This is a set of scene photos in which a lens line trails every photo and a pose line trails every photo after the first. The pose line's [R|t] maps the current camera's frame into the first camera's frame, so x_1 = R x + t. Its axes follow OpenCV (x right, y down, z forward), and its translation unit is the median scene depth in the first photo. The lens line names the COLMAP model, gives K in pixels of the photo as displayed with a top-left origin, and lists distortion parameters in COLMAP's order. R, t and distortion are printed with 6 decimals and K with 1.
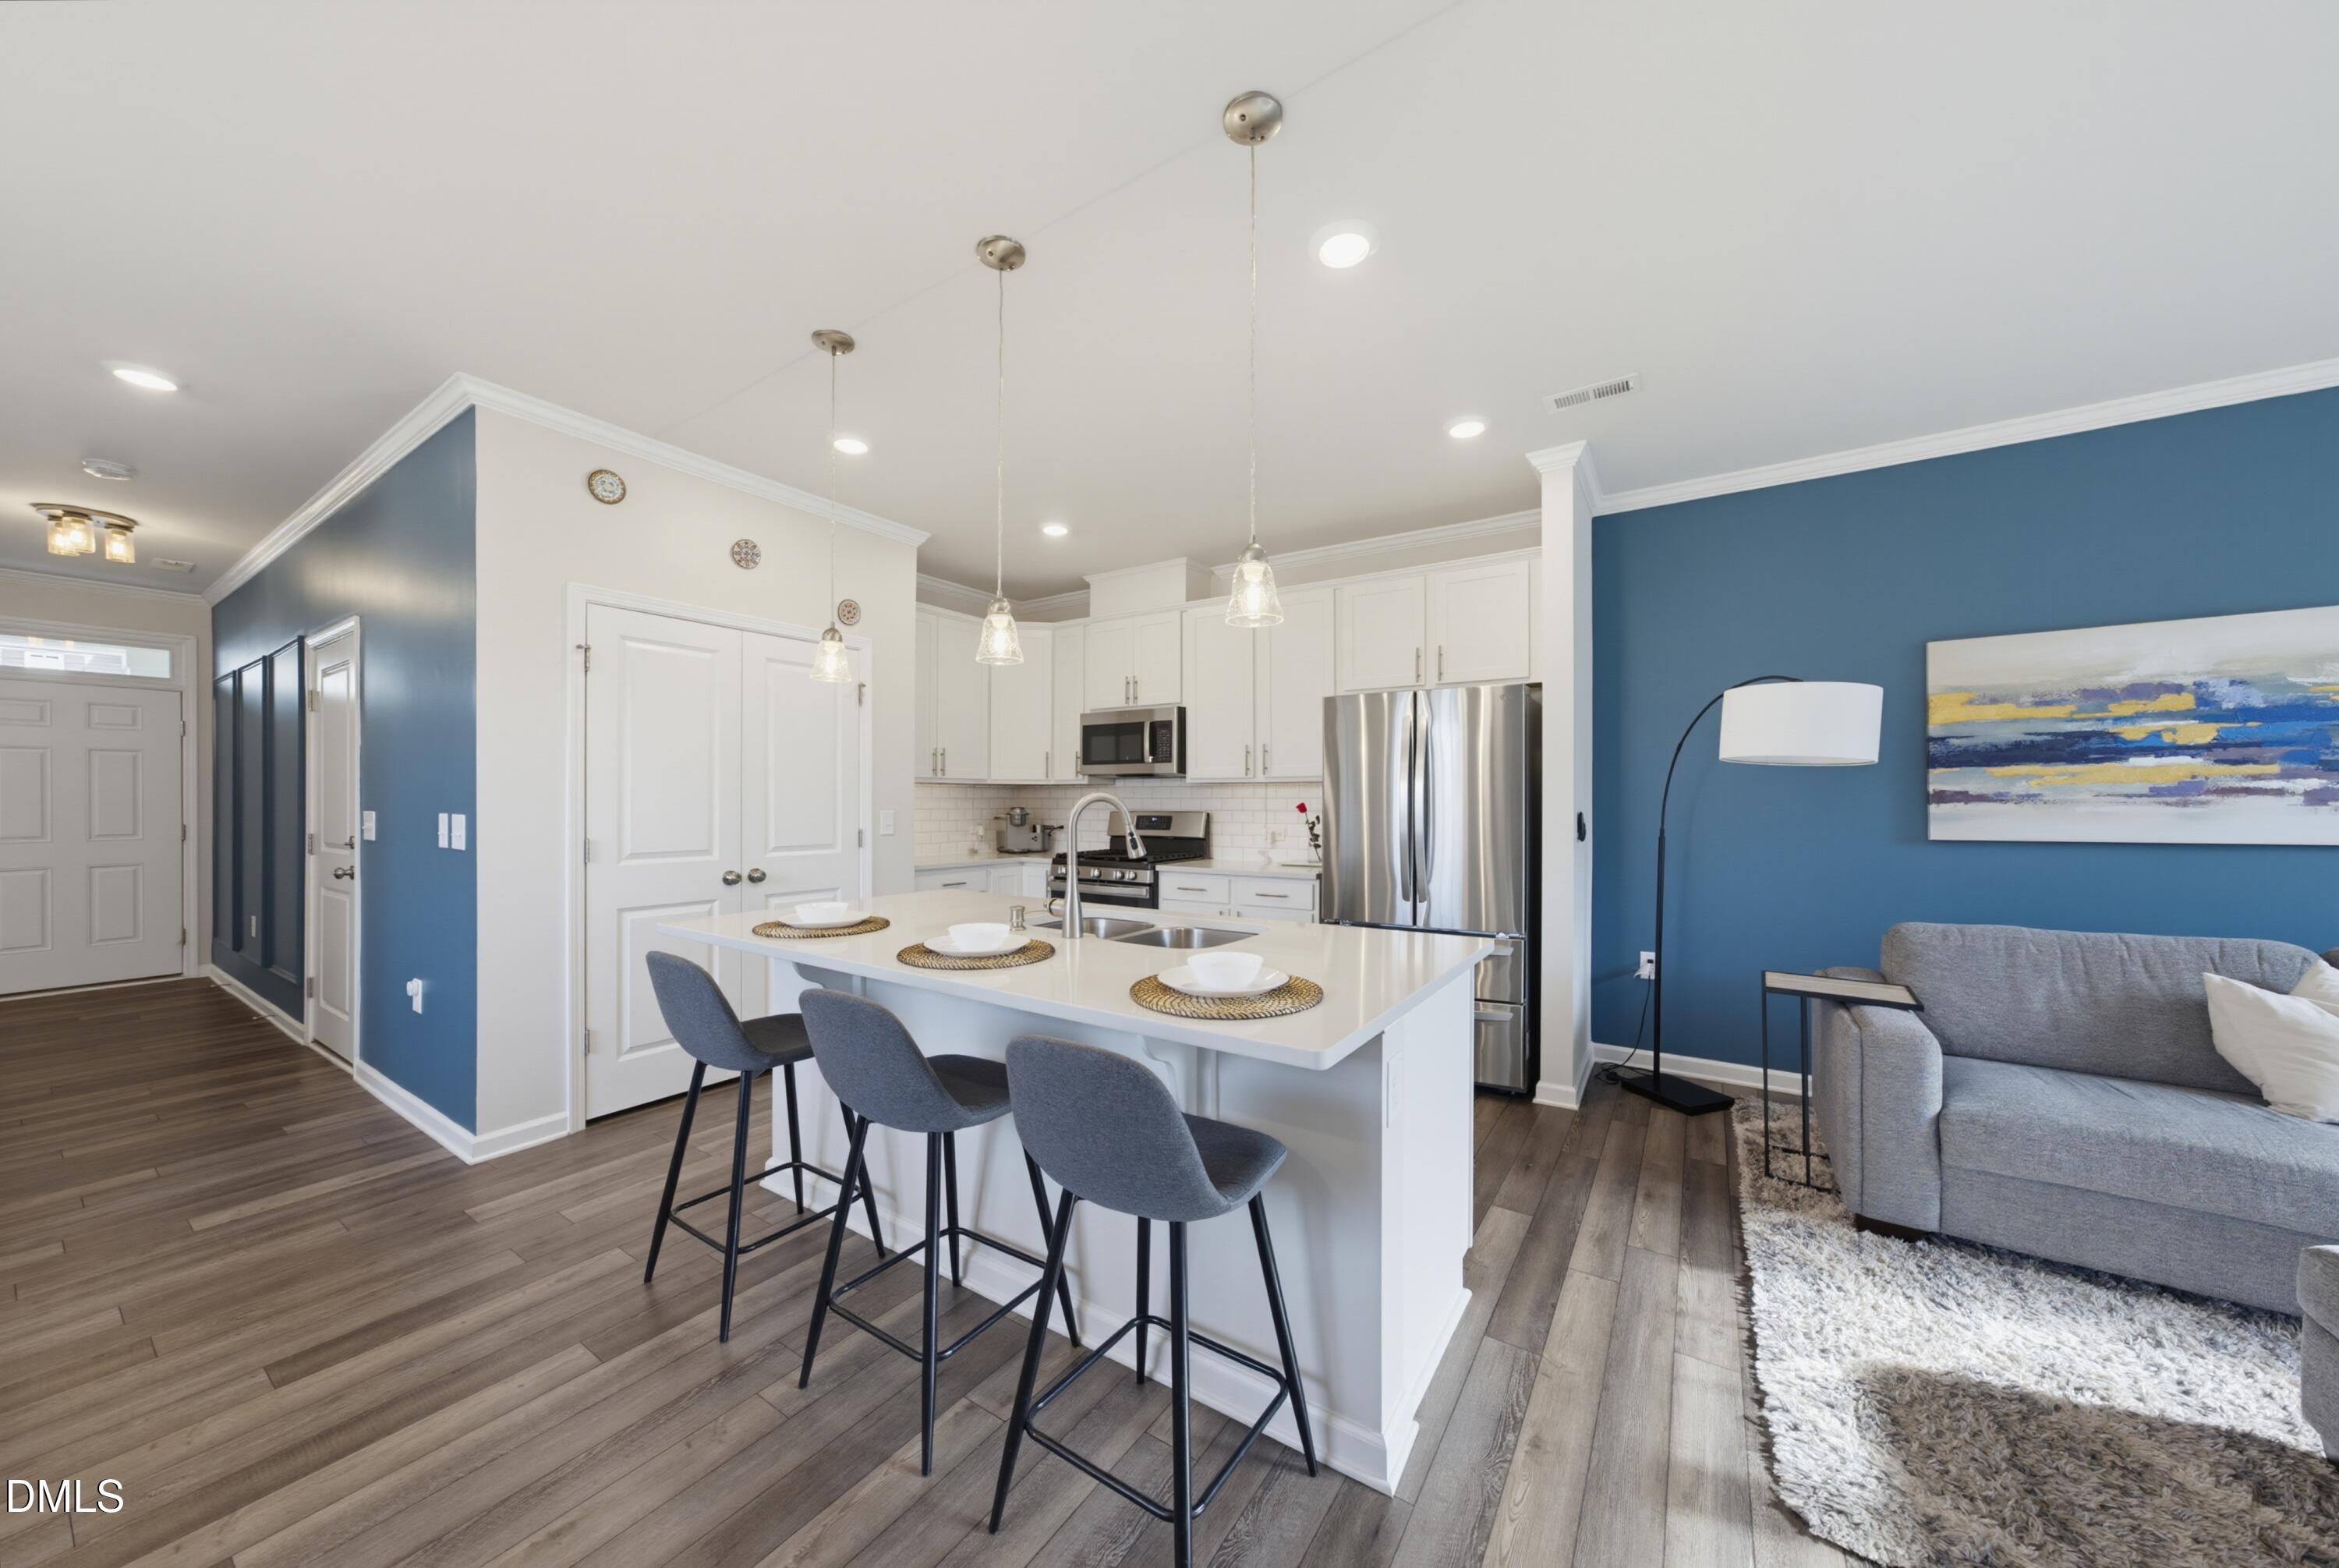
lens RADIAL K [[804.5, 0, 1170.8], [0, 804.5, 803.1], [0, 0, 1]] dist [-0.005252, 0.004792]
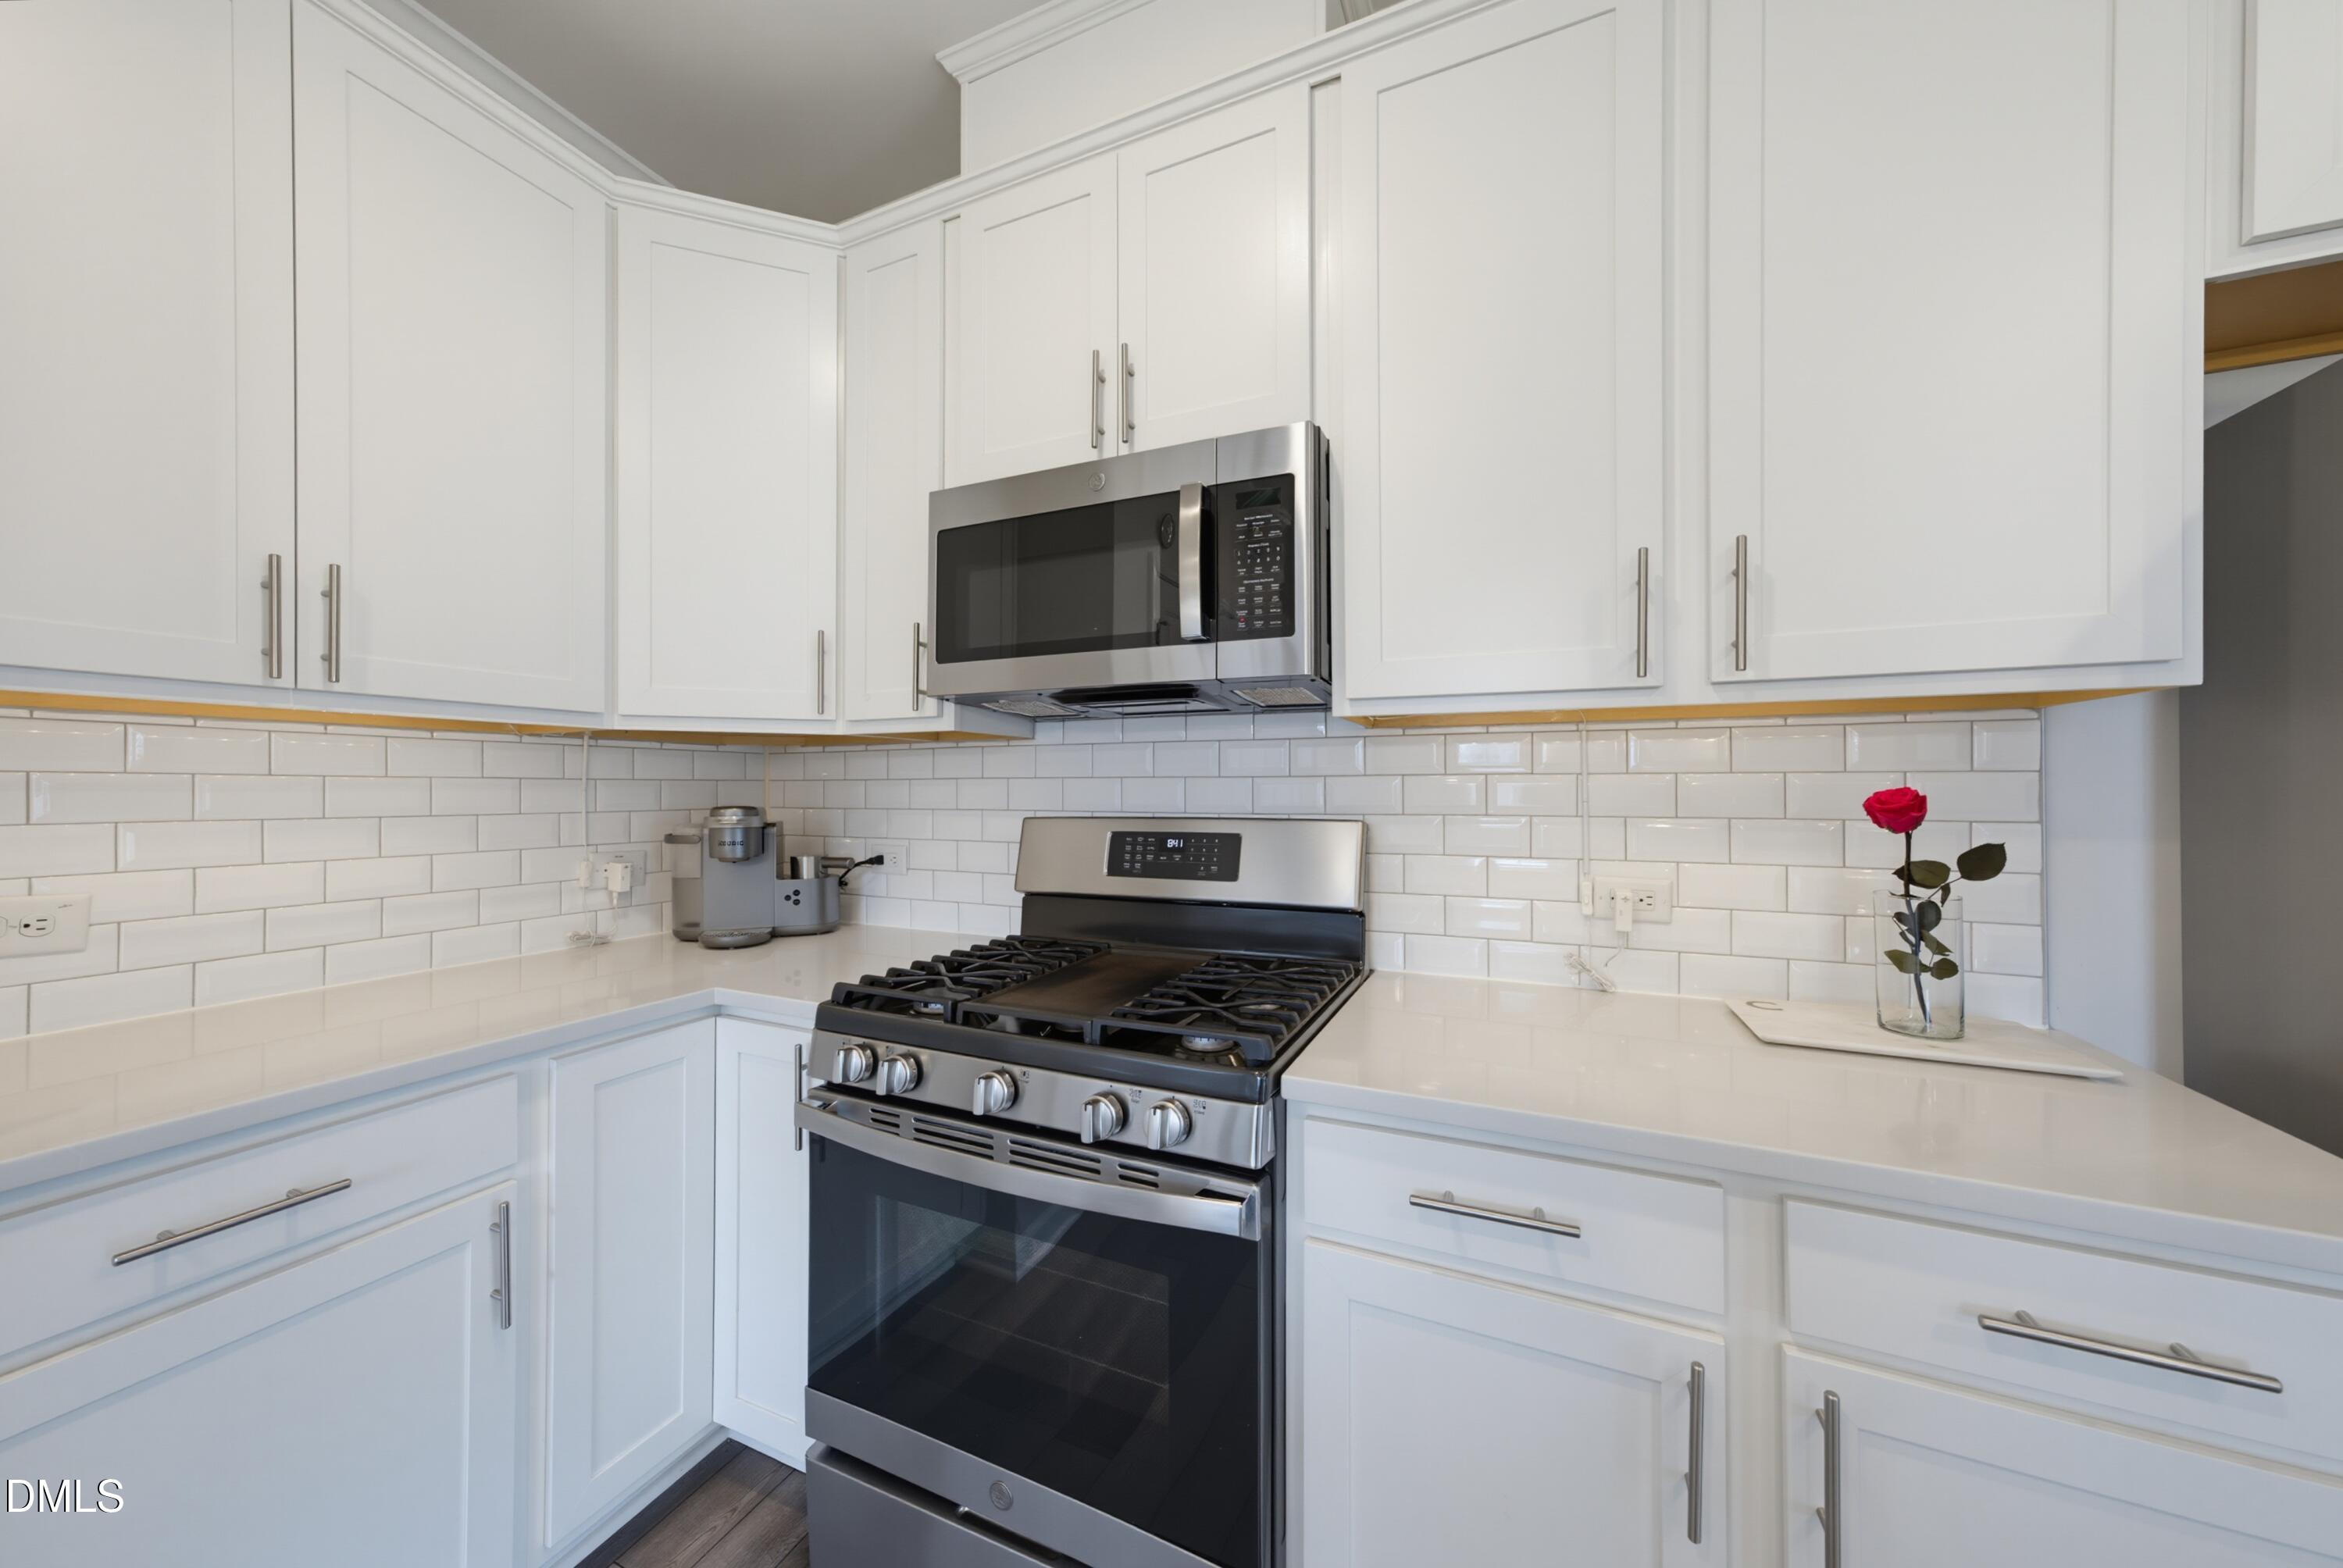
lens RADIAL K [[805.8, 0, 1161.5], [0, 805.8, 786.7], [0, 0, 1]] dist [-0.005252, 0.004792]
pose [[0.987673, -0.000838, 0.156530, -0.105837], [0.001802, 0.999980, -0.006018, -0.000339], [-0.156522, 0.006226, 0.987655, 0.984103]]
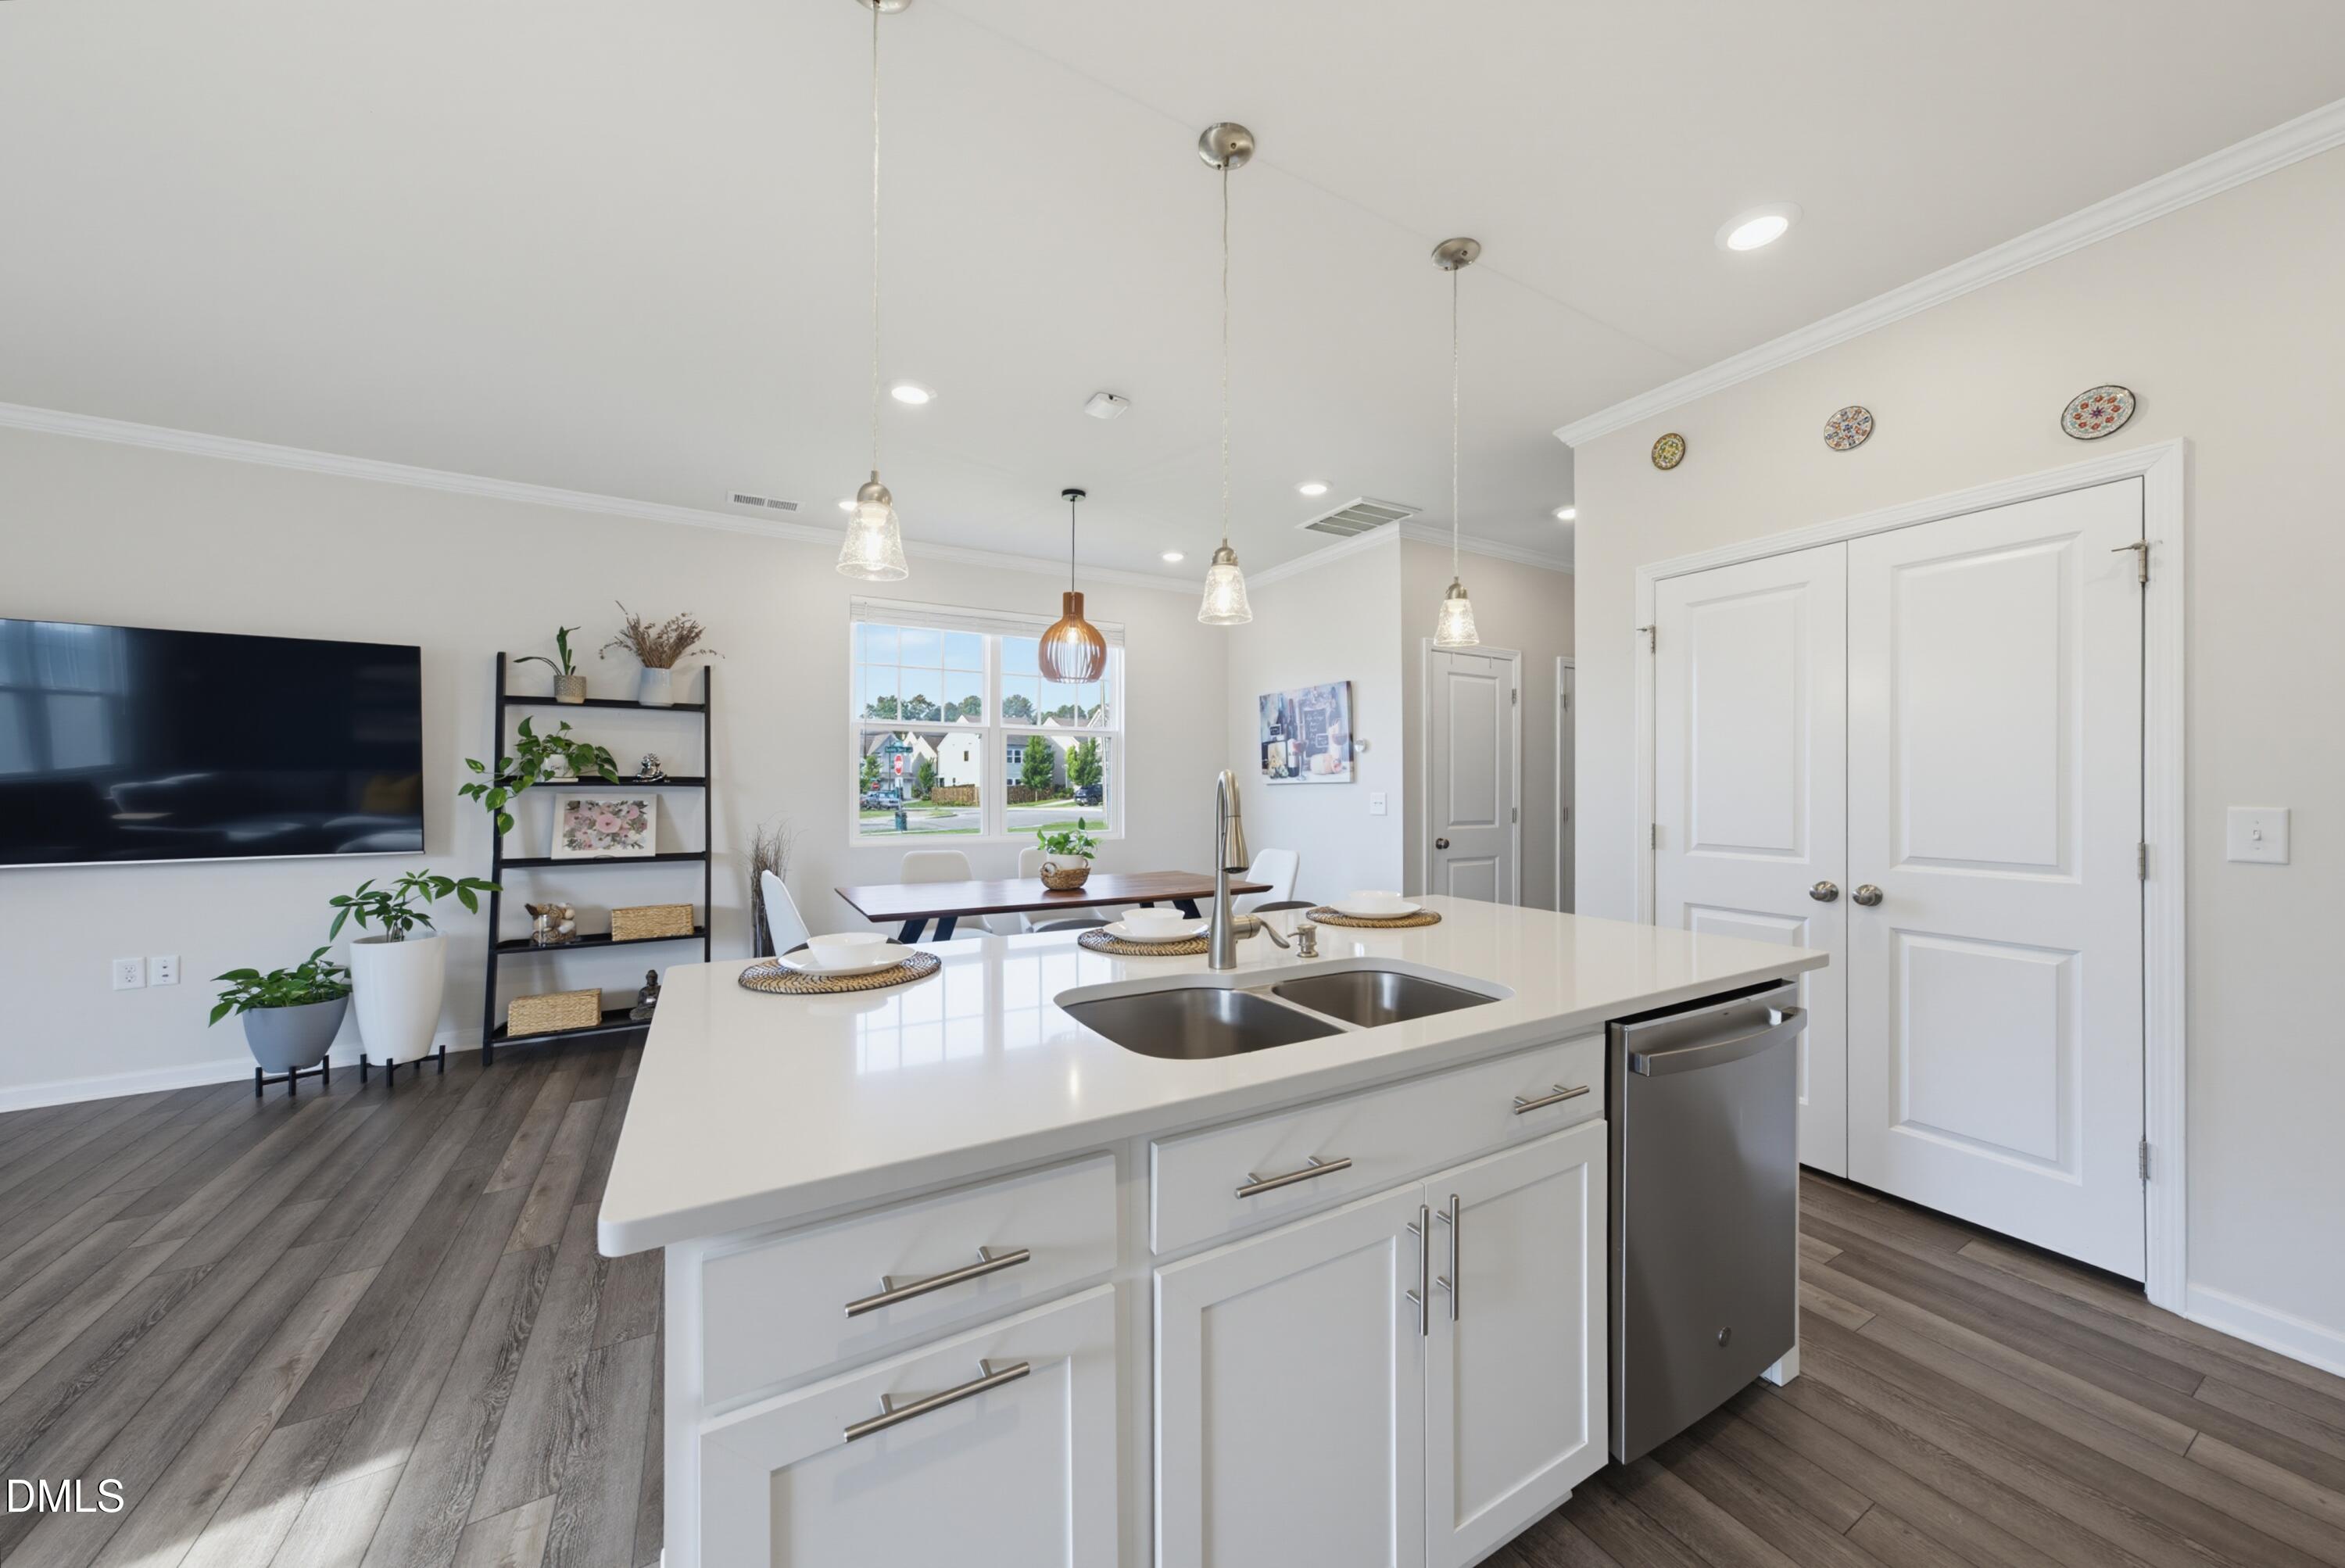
lens RADIAL K [[806.5, 0, 1192.3], [0, 806.5, 790.0], [0, 0, 1]] dist [-0.005252, 0.004792]
pose [[-0.430697, 0.005137, -0.902482, 0.334730], [-0.002944, 0.999970, 0.007097, -0.001503], [0.902492, 0.005713, -0.430669, 0.769414]]
